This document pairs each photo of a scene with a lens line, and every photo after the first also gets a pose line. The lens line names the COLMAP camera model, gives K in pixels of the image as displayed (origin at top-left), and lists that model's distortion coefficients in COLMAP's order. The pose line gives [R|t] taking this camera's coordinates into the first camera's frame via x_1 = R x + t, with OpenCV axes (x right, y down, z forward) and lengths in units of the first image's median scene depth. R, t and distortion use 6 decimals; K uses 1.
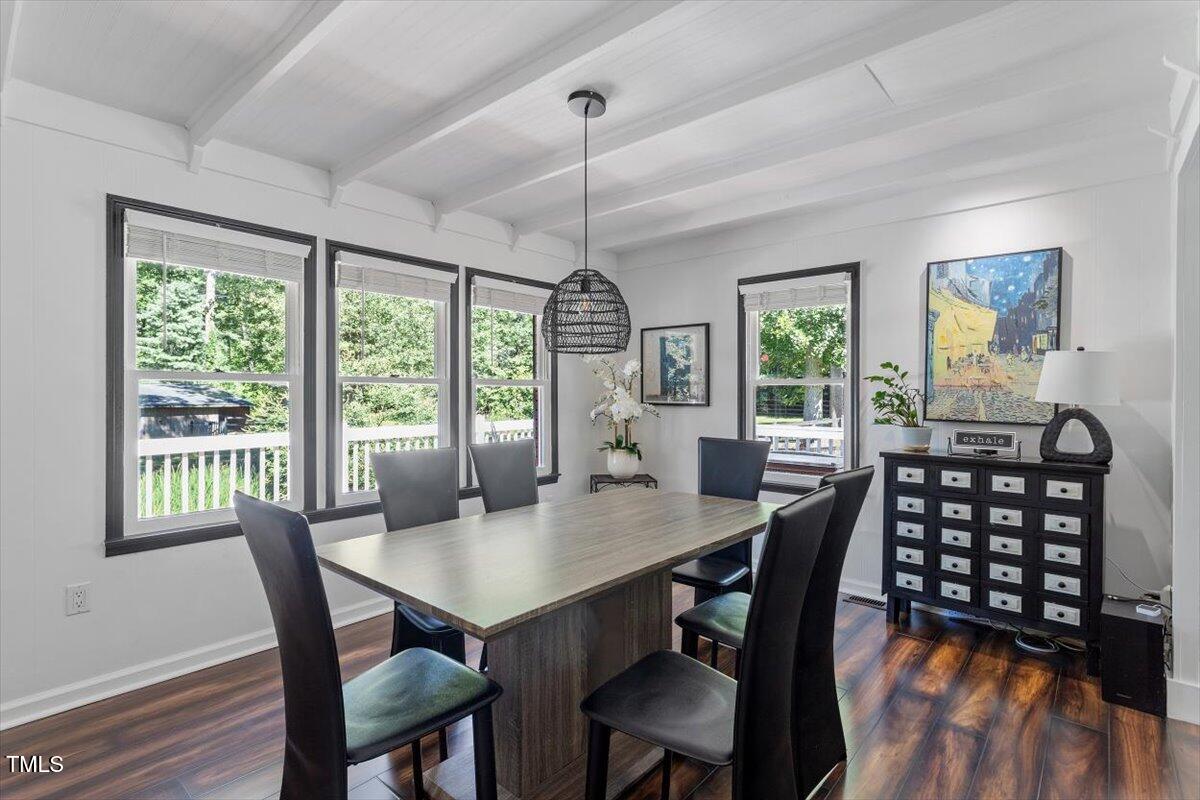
lens RADIAL K [[569.6, 0, 600.2], [0, 569.6, 393.5], [0, 0, 1]] dist [0.001998, 0.000468]
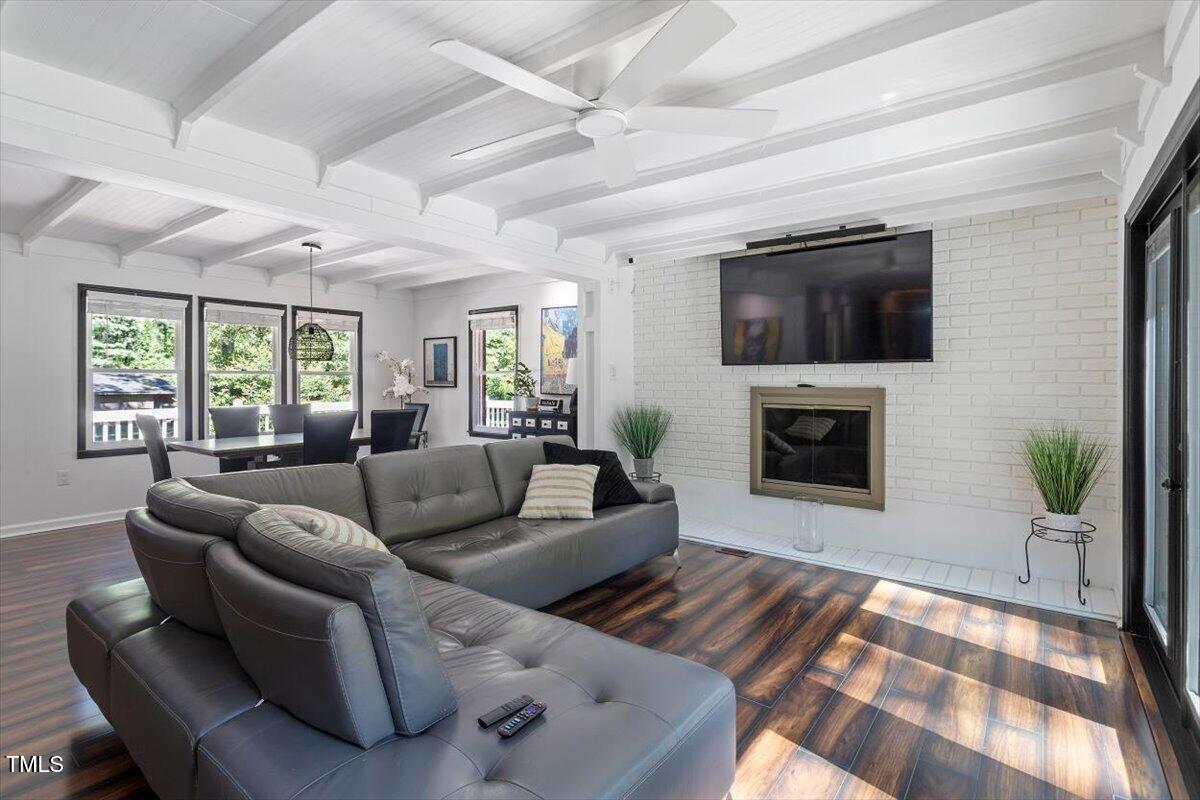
lens RADIAL K [[573.6, 0, 601.1], [0, 573.6, 375.0], [0, 0, 1]] dist [-0.002941, -0.000942]
pose [[0.997429, -0.003064, 0.071601, 0.632150], [0.003666, 0.999959, -0.008282, 0.002303], [-0.071573, 0.008523, 0.997399, -0.863784]]
